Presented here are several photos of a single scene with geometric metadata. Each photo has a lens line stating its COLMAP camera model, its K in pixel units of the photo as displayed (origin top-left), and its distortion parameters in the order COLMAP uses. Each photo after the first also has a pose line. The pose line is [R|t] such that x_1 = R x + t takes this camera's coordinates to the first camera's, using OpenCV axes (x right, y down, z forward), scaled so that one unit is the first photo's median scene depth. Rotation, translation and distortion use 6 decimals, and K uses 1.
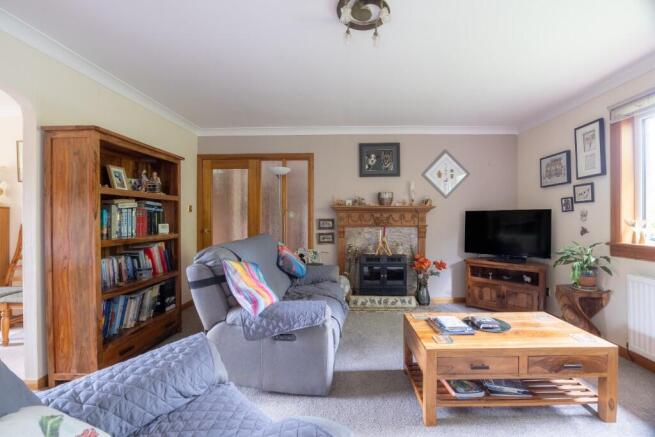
lens RADIAL K [[280.6, 0, 334.3], [0, 280.6, 217.4], [0, 0, 1]] dist [-0.025748, 0.000202]
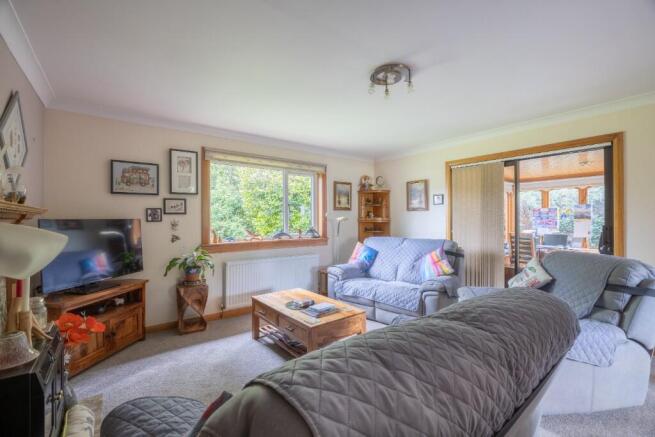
lens RADIAL K [[293.9, 0, 322.4], [0, 293.9, 217.2], [0, 0, 1]] dist [-0.013254, -0.000501]
pose [[-0.643520, 0.005395, 0.765410, -0.373372], [0.000689, 0.999979, -0.006469, -0.027319], [-0.765429, -0.003636, -0.643510, 1.083968]]
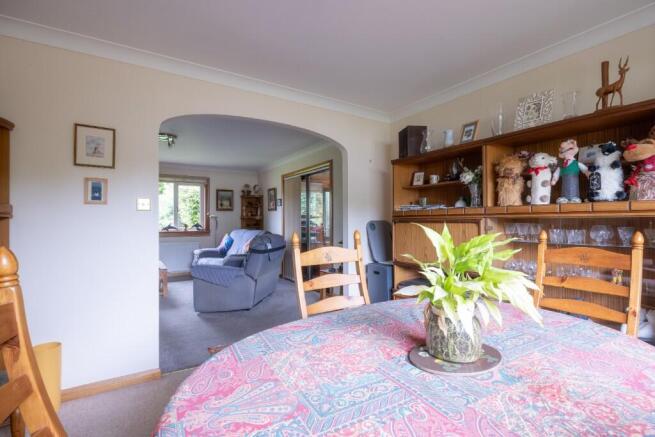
lens RADIAL K [[313.2, 0, 327.5], [0, 313.2, 219.7], [0, 0, 1]] dist [0.000855, -0.000002]
pose [[-0.552282, 0.003154, 0.833652, -1.479337], [0.001836, 0.999995, -0.002567, -0.002668], [-0.833655, 0.000113, -0.552285, 0.649145]]
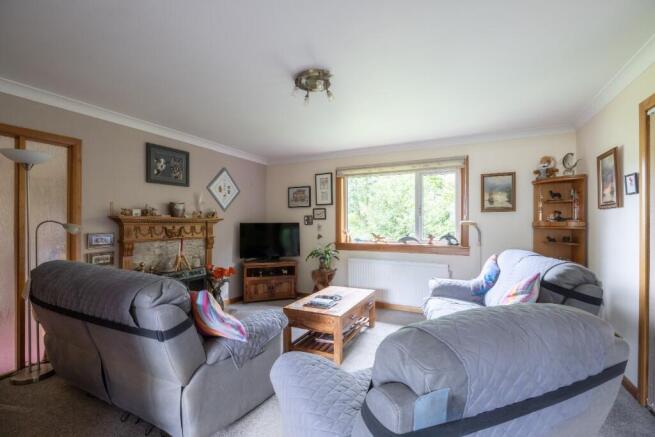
lens RADIAL K [[293.9, 0, 325.4], [0, 293.9, 222.6], [0, 0, 1]] dist [-0.013254, -0.000501]
pose [[0.426495, 0.001978, 0.904488, -0.568744], [-0.001695, 0.999998, -0.001388, -0.027010], [-0.904489, -0.000941, 0.426497, 0.167842]]
